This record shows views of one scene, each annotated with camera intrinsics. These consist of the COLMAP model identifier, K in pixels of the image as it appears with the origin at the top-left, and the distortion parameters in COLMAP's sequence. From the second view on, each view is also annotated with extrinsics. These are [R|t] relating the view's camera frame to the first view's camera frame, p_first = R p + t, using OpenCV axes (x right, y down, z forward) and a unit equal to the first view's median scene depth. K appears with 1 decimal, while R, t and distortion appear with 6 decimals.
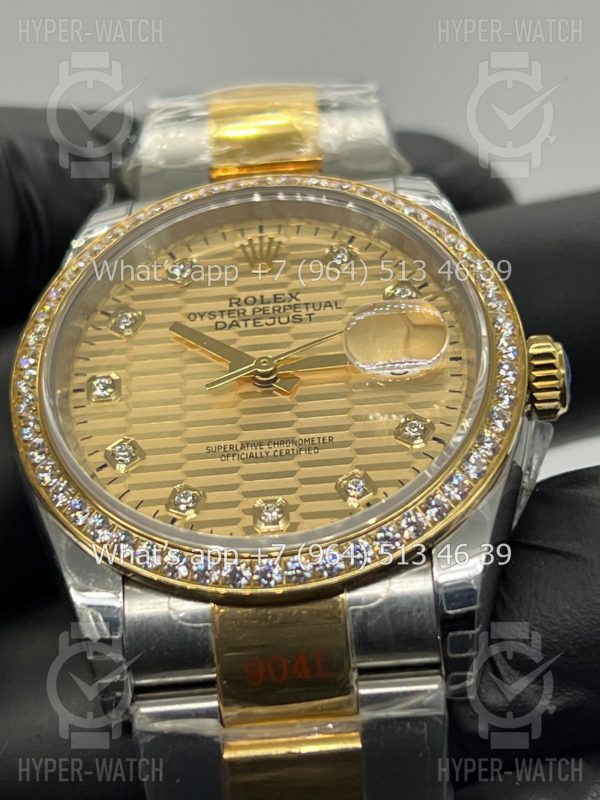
lens RADIAL K [[1855.5, 0, 297.6], [0, 1855.5, 402.2], [0, 0, 1]] dist [0.196294, 0.000000]
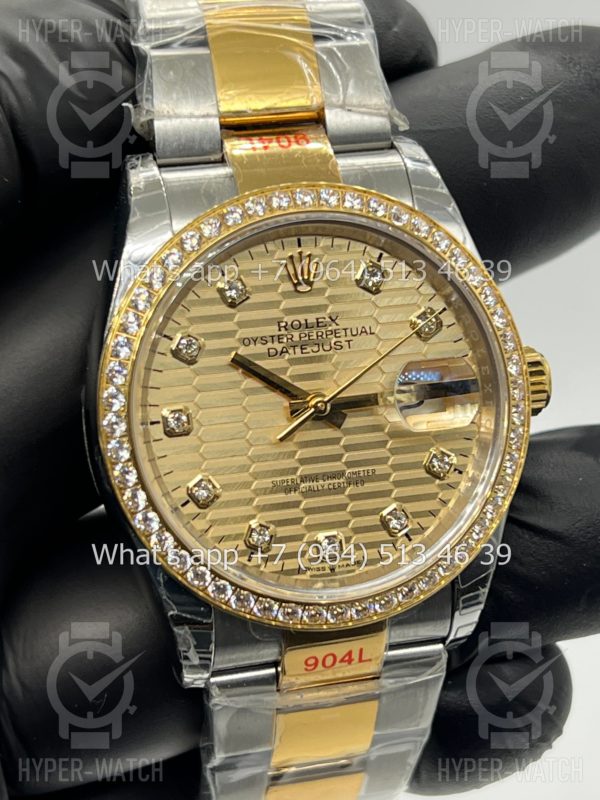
lens RADIAL K [[1855.5, 0, 295.4], [0, 1855.5, 407.0], [0, 0, 1]] dist [0.196294, 0.000000]
pose [[0.941850, -0.063239, 0.330029, -0.405096], [-0.135168, 0.827875, 0.544382, -0.633505], [-0.307649, -0.557336, 0.771187, 0.110358]]
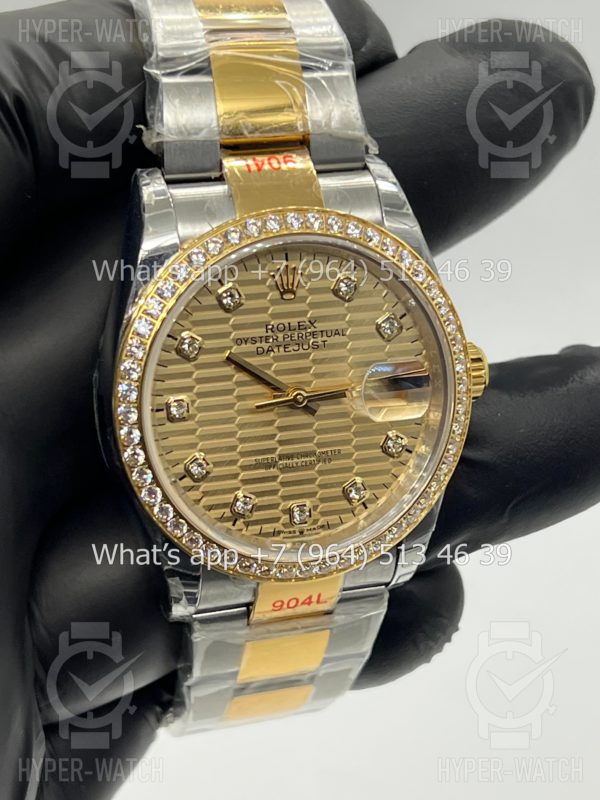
lens RADIAL K [[1855.5, 0, 305.4], [0, 1855.5, 412.6], [0, 0, 1]] dist [0.196294, 0.000000]
pose [[0.909480, -0.077850, 0.408394, -0.558707], [-0.223567, 0.736615, 0.638292, -0.864899], [-0.350521, -0.671817, 0.652531, 0.099531]]
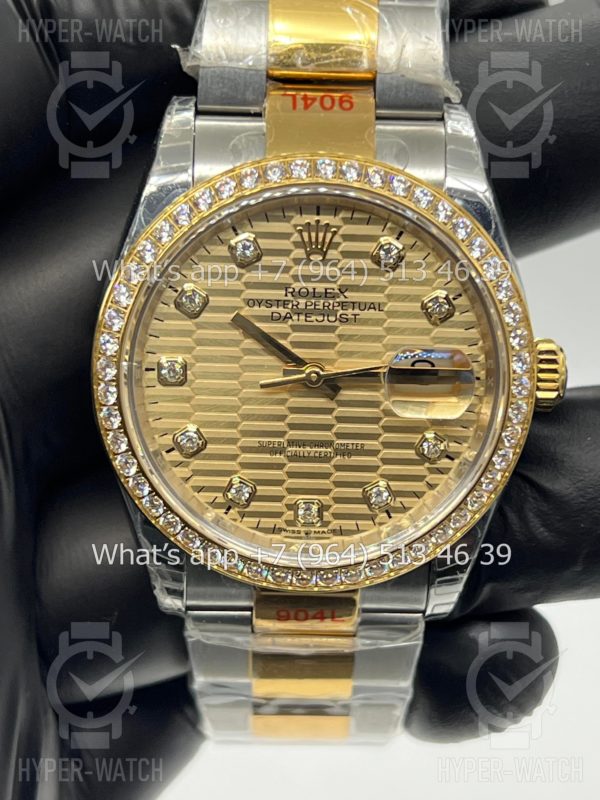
lens RADIAL K [[1855.5, 0, 306.5], [0, 1855.5, 392.9], [0, 0, 1]] dist [0.196294, 0.000000]
pose [[0.990165, 0.050911, 0.130314, -0.169770], [-0.126569, 0.722856, 0.679308, -0.786554], [-0.059614, -0.689121, 0.722190, 0.149042]]
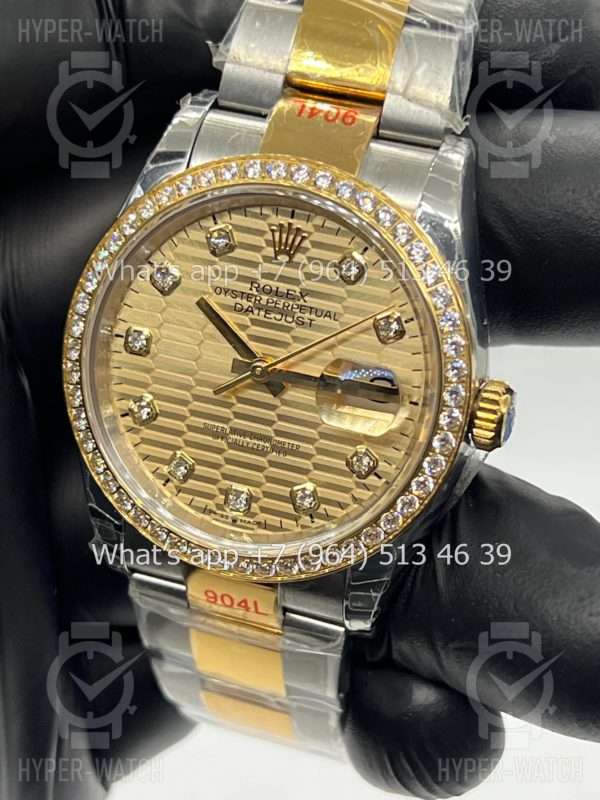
lens RADIAL K [[1855.5, 0, 299.3], [0, 1855.5, 407.4], [0, 0, 1]] dist [0.196294, 0.000000]
pose [[0.956624, 0.247673, -0.153390, 0.194288], [-0.079001, 0.727340, 0.681715, -0.811268], [0.280409, -0.640027, 0.715357, 0.124778]]
